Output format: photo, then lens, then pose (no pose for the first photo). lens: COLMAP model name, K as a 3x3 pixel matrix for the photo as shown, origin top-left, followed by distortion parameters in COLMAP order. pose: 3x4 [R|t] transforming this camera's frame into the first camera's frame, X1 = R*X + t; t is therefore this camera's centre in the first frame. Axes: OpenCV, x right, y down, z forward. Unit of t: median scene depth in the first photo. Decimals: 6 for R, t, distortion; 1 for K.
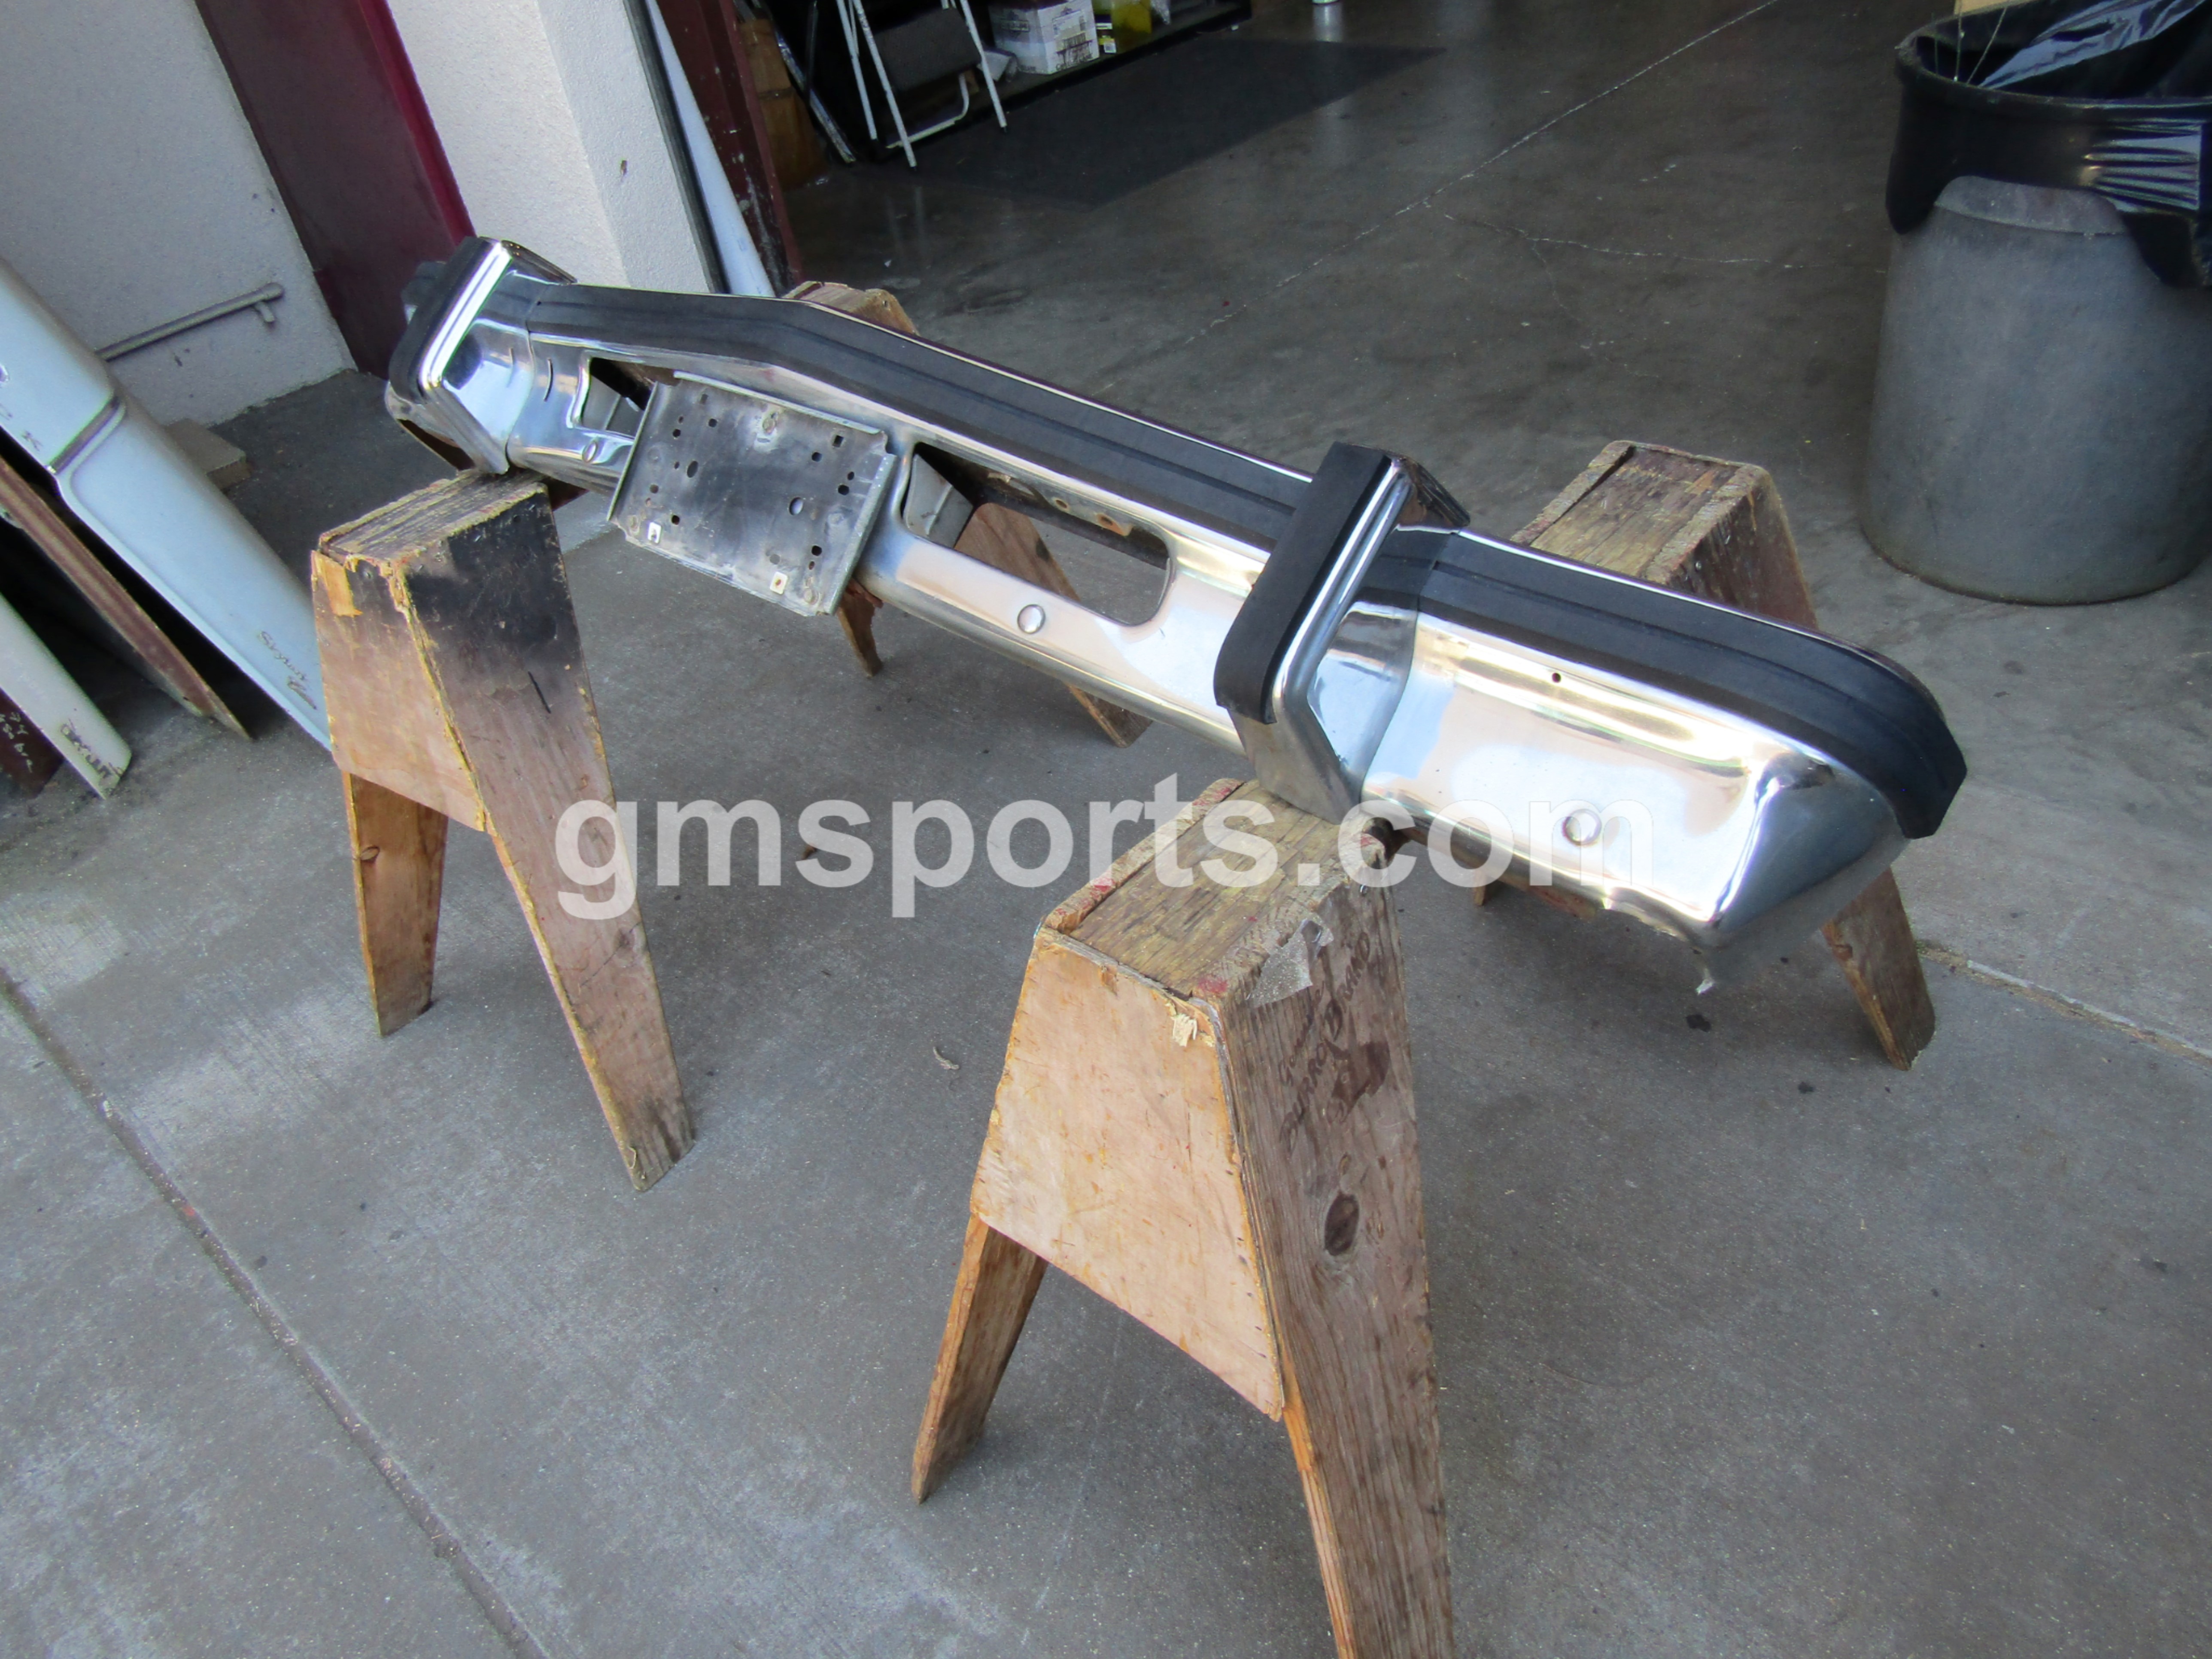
lens RADIAL K [[1586.6, 0, 1126.1], [0, 1586.6, 833.1], [0, 0, 1]] dist [-0.004303, 0.006216]
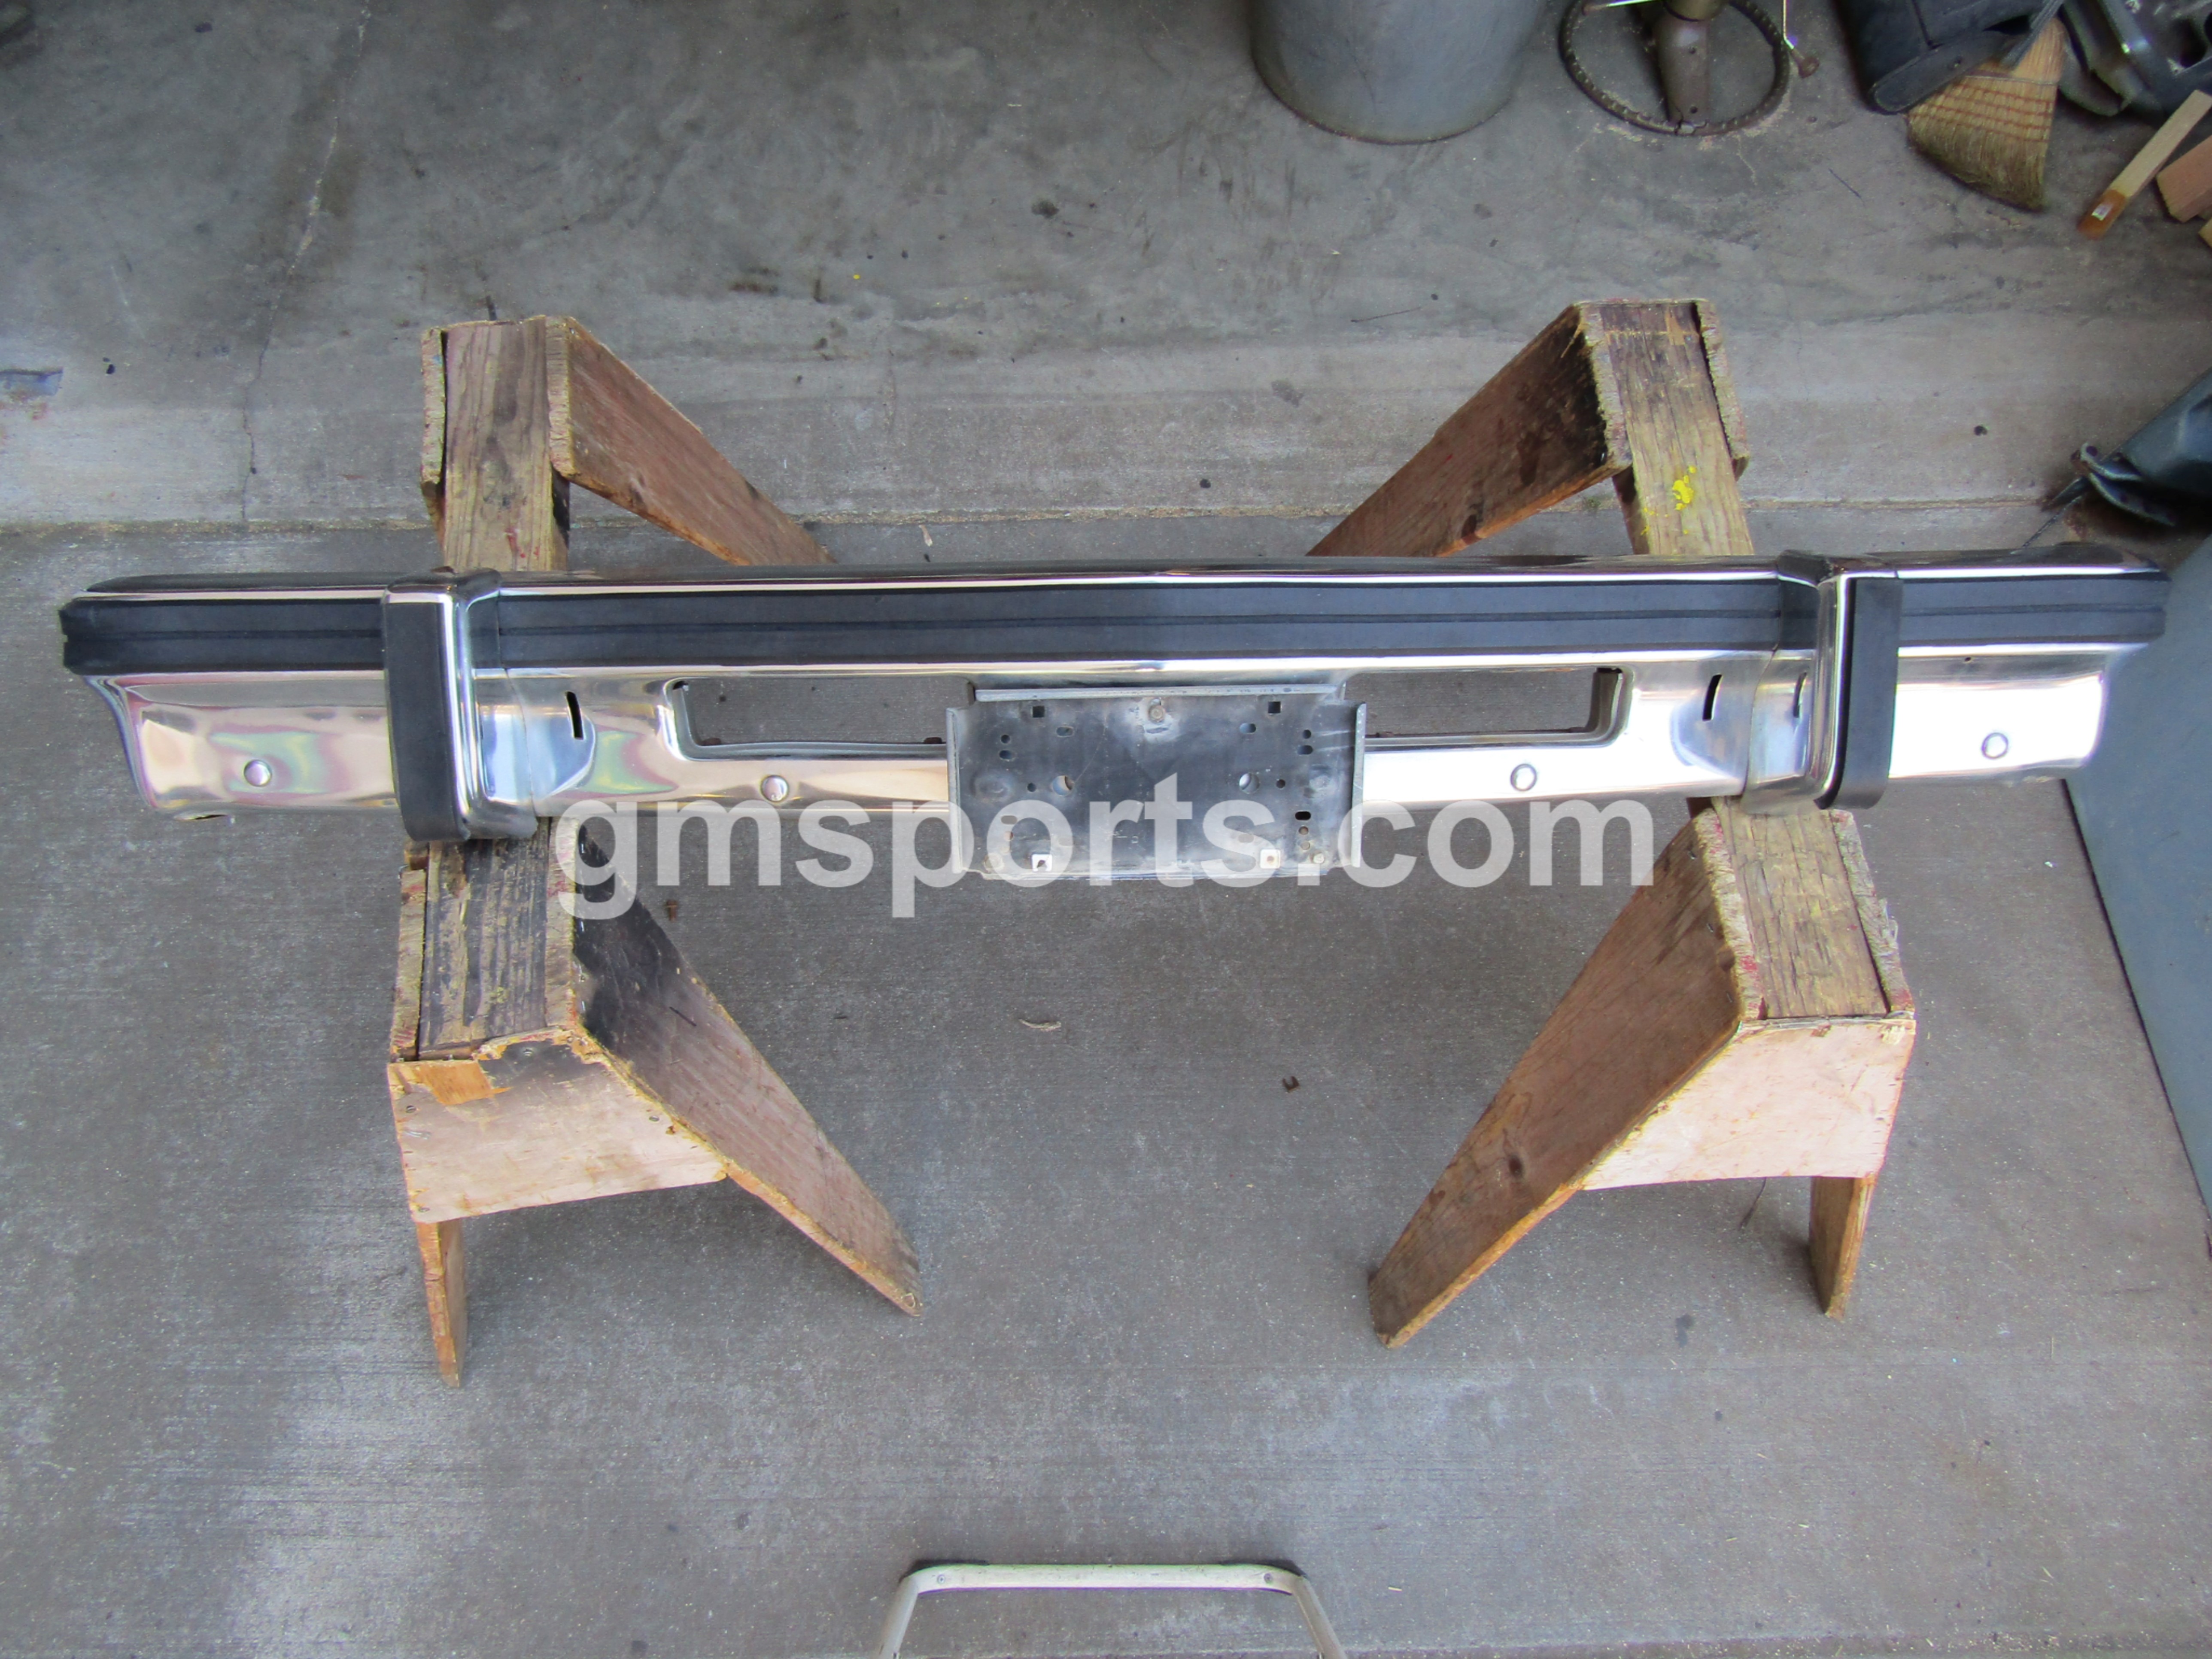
lens RADIAL K [[1569.4, 0, 1127.7], [0, 1569.4, 824.4], [0, 0, 1]] dist [-0.006407, 0.000574]
pose [[0.709323, -0.551201, 0.439361, -0.531673], [0.335693, 0.812243, 0.477044, -0.509945], [-0.619815, -0.190888, 0.761178, 0.242382]]
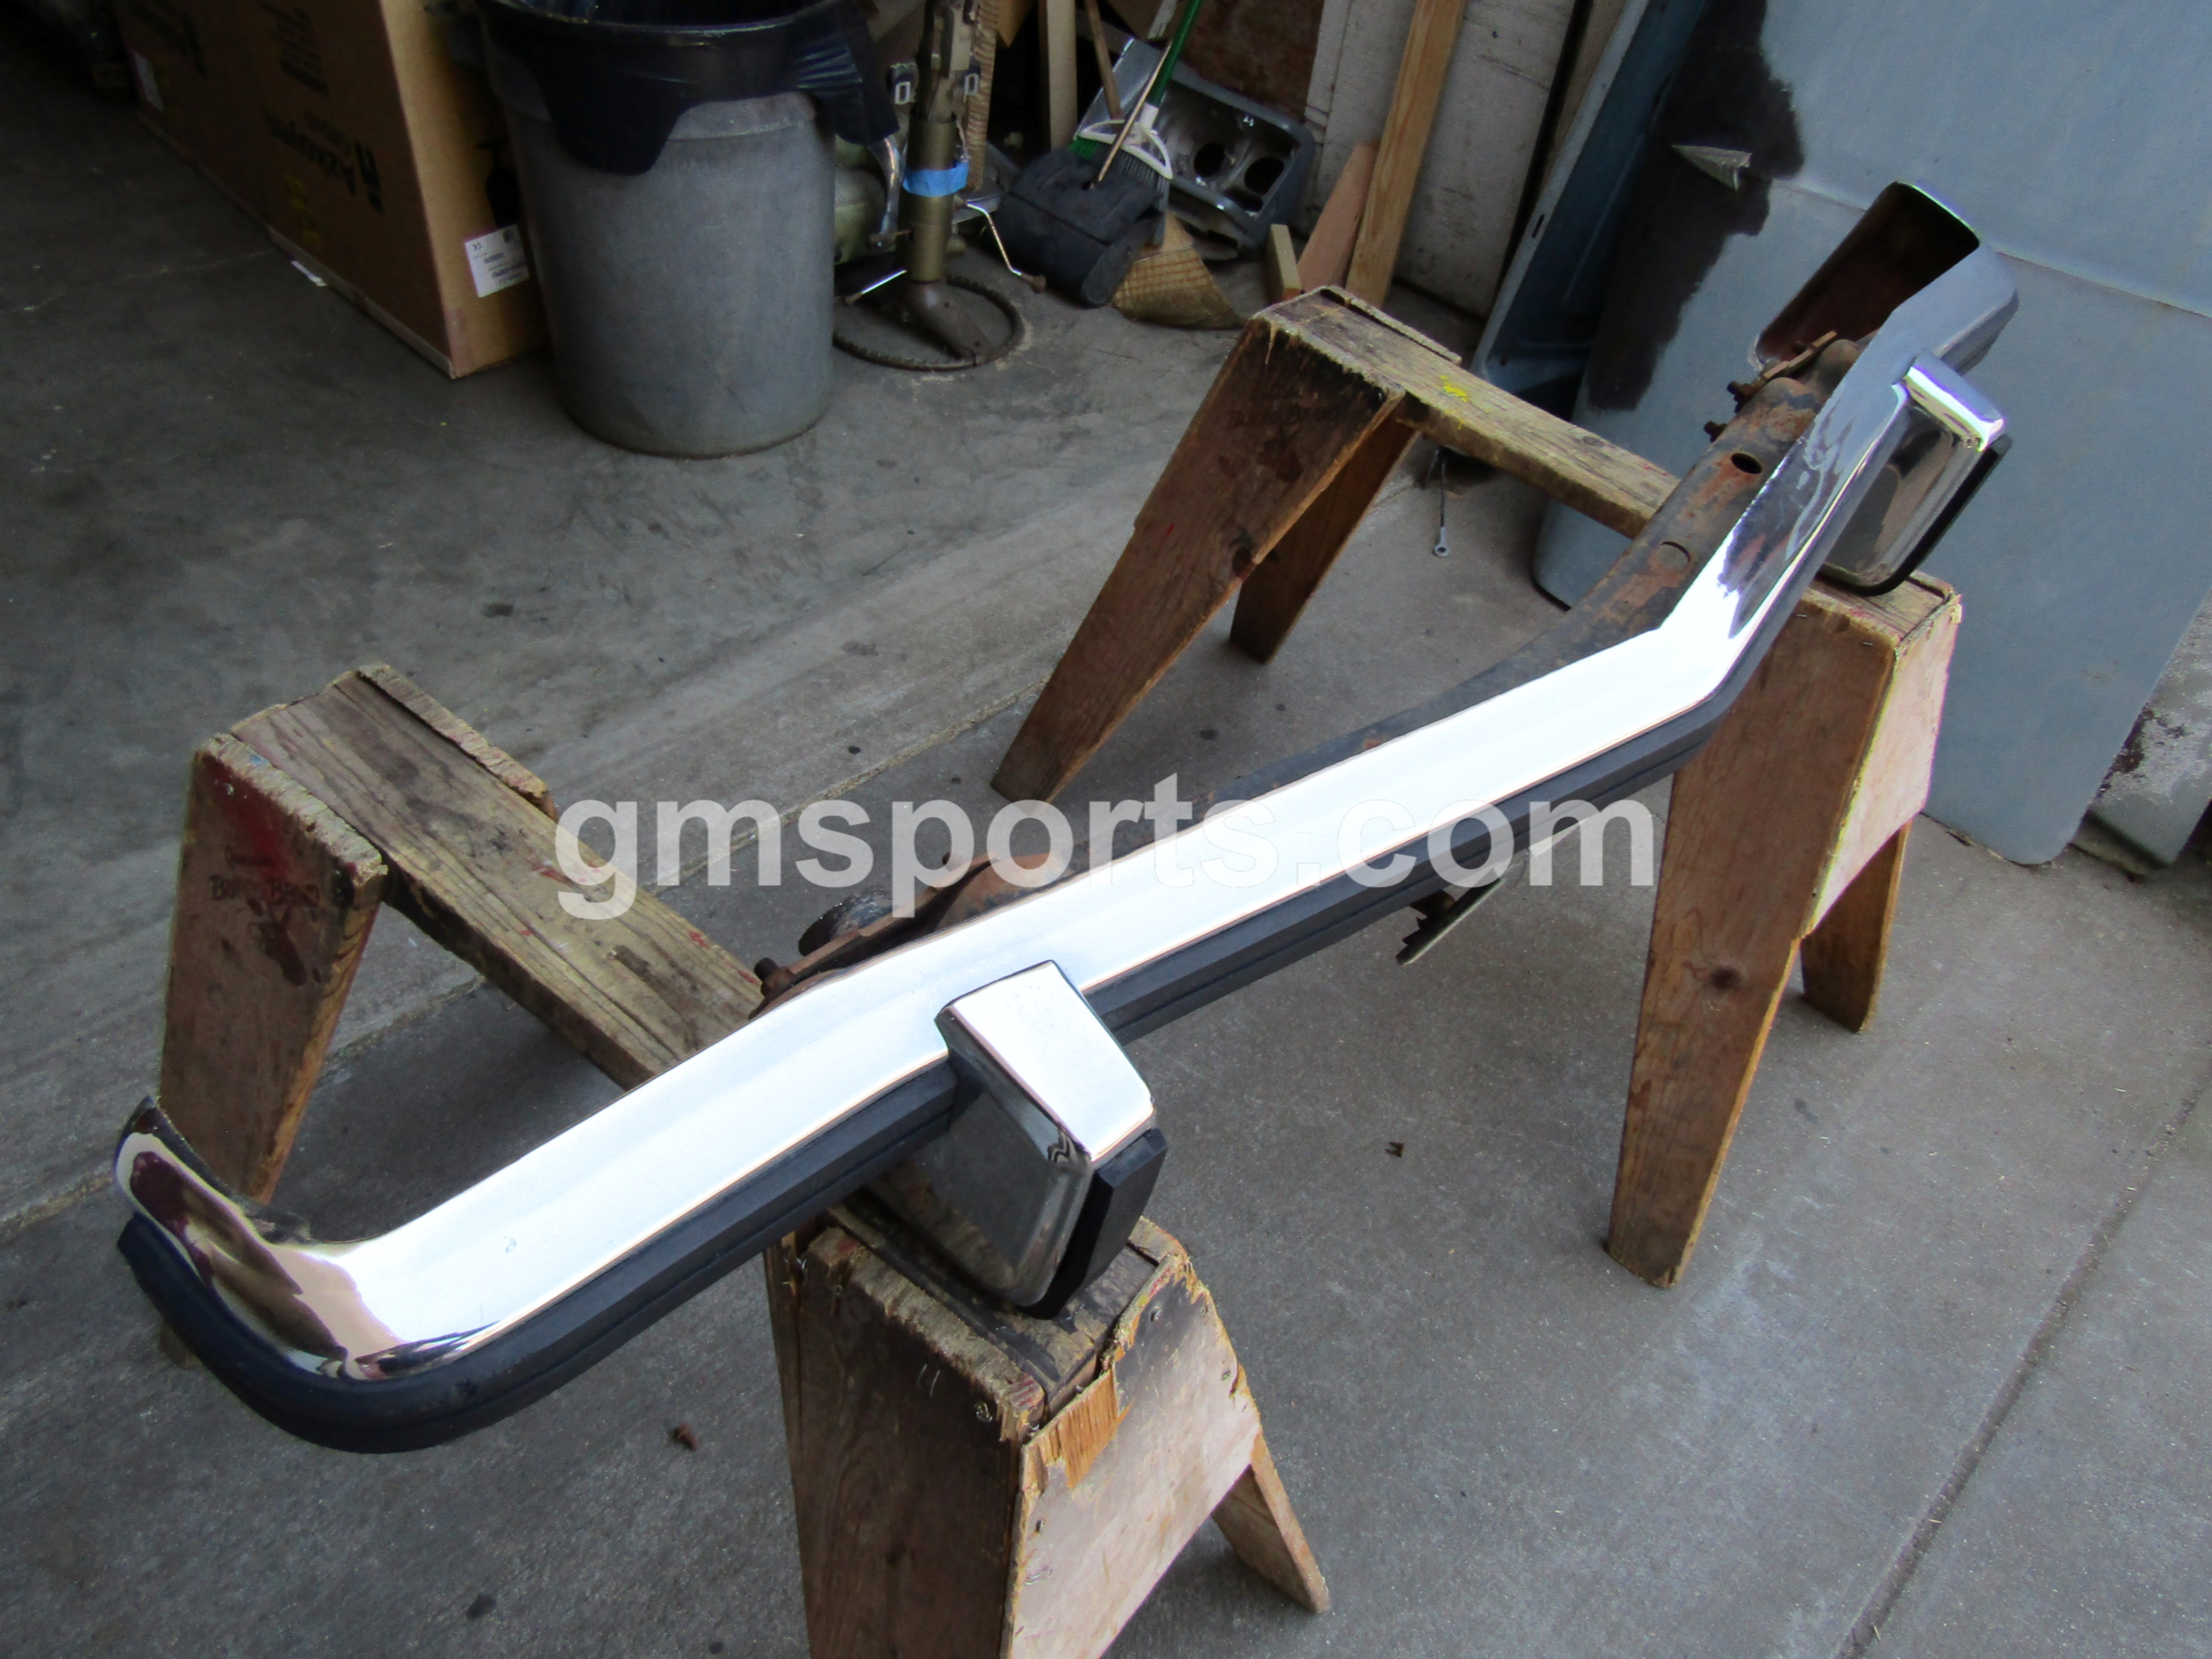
lens RADIAL K [[1563.2, 0, 1113.1], [0, 1563.2, 818.5], [0, 0, 1]] dist [-0.015429, 0.001887]
pose [[0.033021, -0.579044, 0.814627, -0.796740], [0.529520, 0.701412, 0.477106, -0.533334], [-0.847654, 0.415607, 0.329777, 0.742663]]
